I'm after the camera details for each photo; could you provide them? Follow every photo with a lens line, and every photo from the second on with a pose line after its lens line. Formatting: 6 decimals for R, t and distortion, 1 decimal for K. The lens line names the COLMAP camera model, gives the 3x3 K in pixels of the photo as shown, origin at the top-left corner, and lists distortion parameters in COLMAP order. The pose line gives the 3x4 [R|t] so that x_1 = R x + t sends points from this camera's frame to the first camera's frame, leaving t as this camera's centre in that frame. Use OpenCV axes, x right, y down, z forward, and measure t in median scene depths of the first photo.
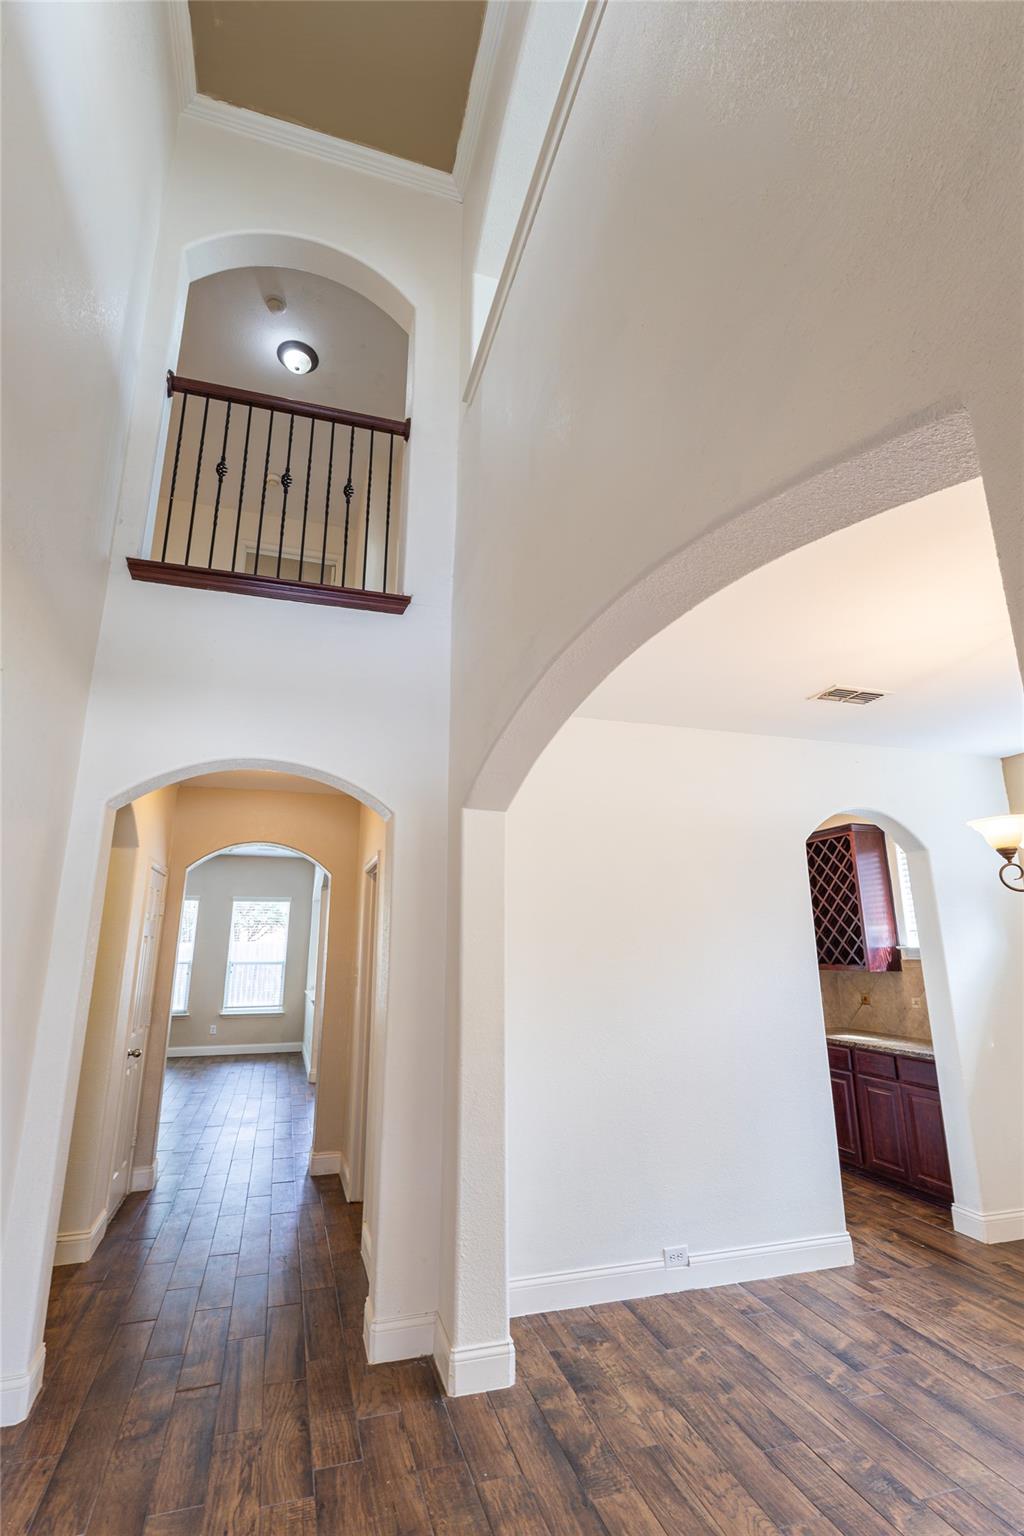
lens RADIAL K [[705.4, 0, 512.2], [0, 705.4, 765.4], [0, 0, 1]] dist [0.003799, 0.001487]
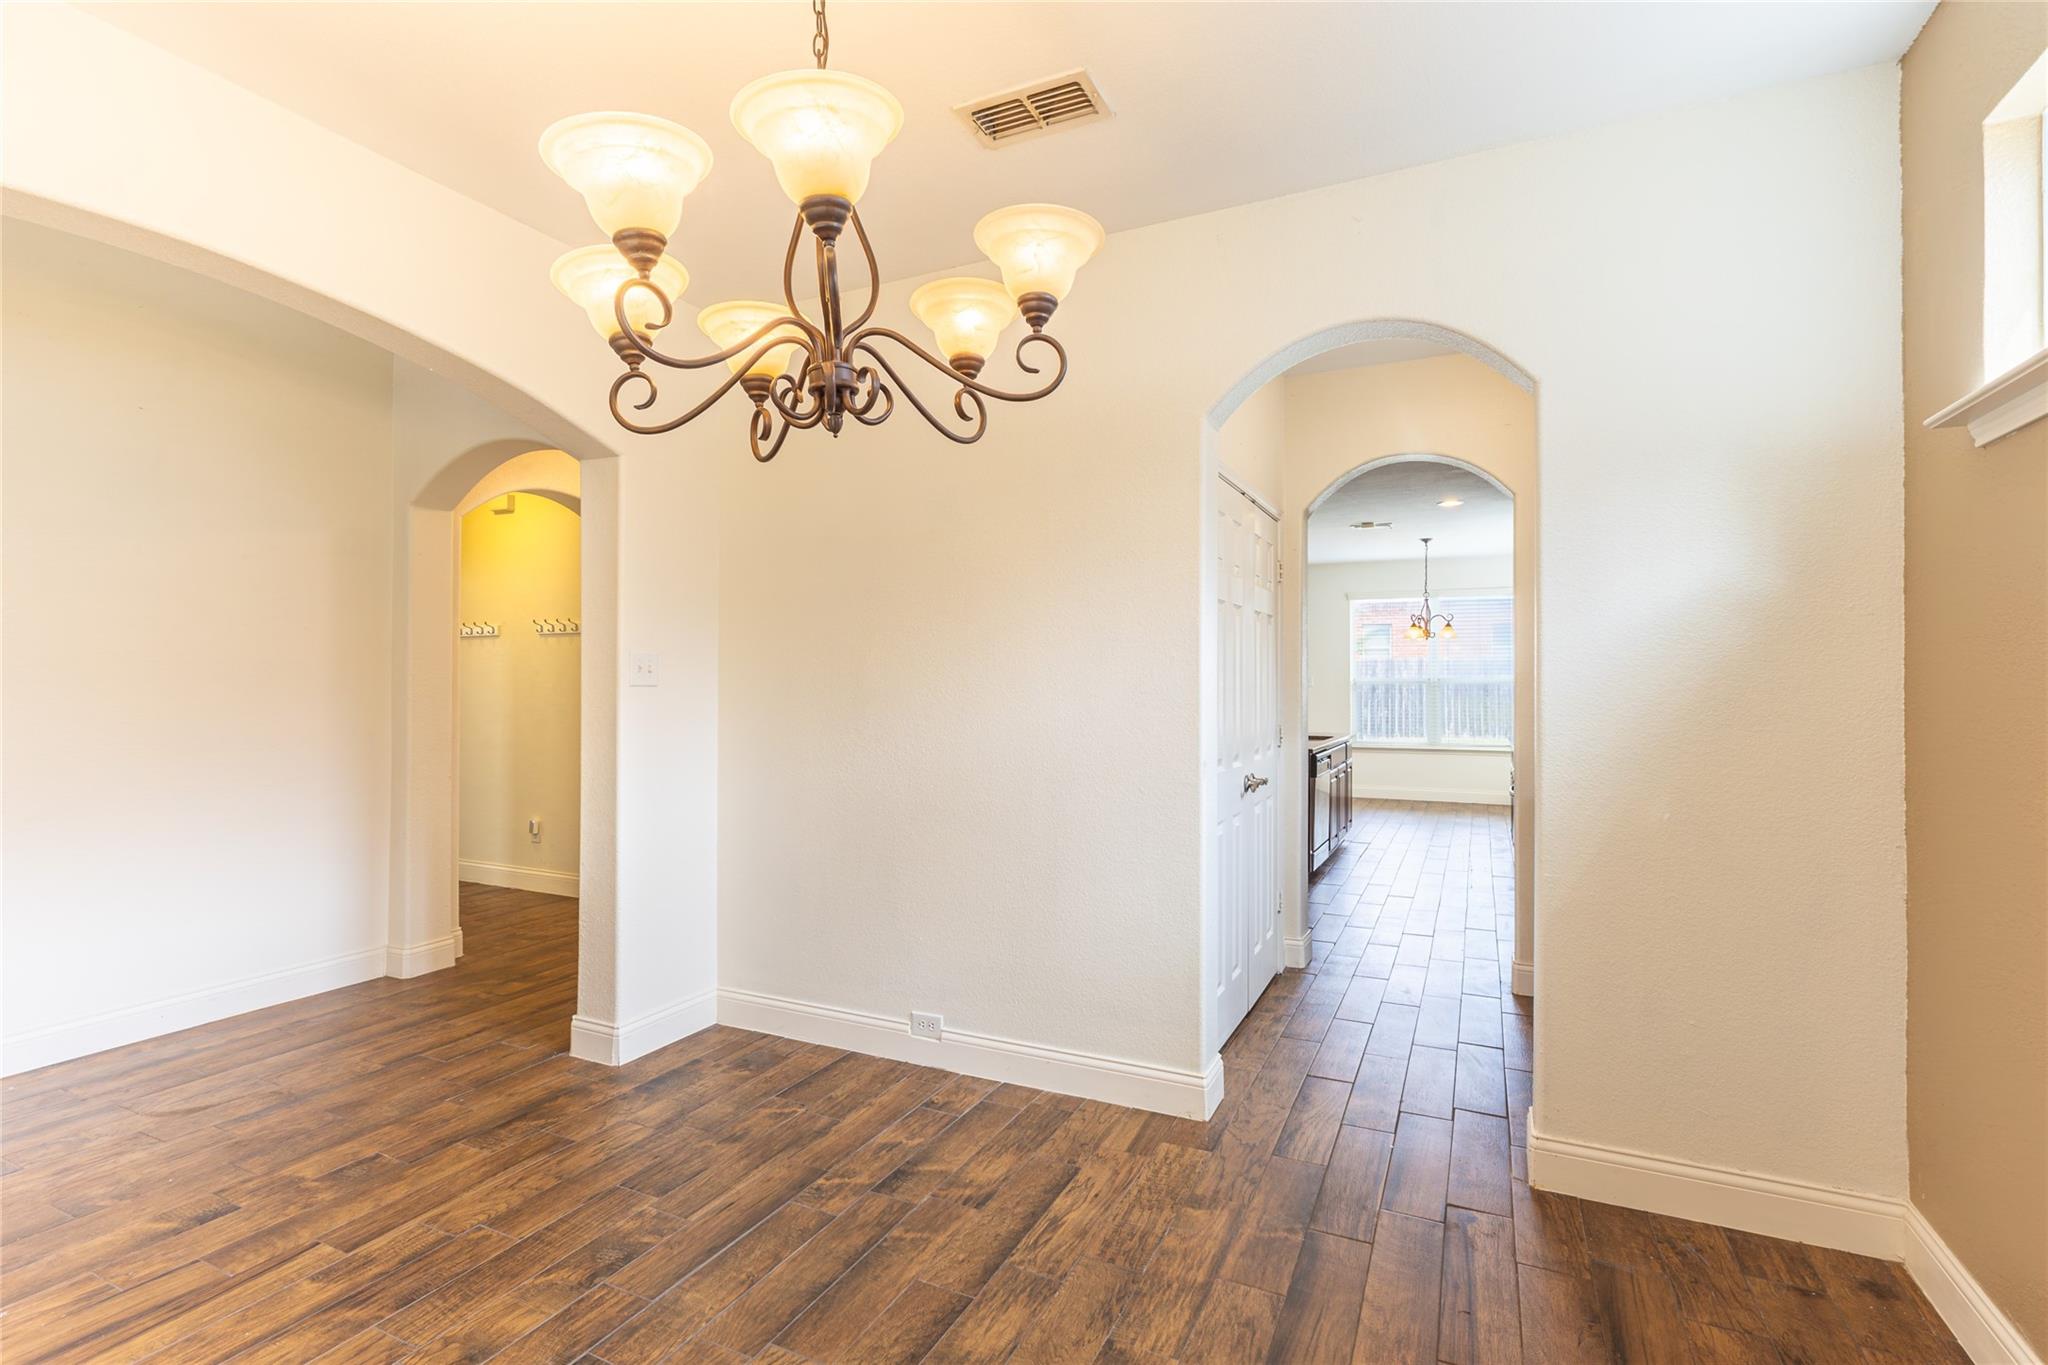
lens RADIAL K [[940.5, 0, 1031.0], [0, 940.5, 678.3], [0, 0, 1]] dist [0.003799, 0.001487]
pose [[0.736947, -0.007099, -0.675913, 1.166941], [0.166988, 0.970863, 0.171870, 0.222138], [0.654999, -0.239529, 0.716660, 0.531454]]
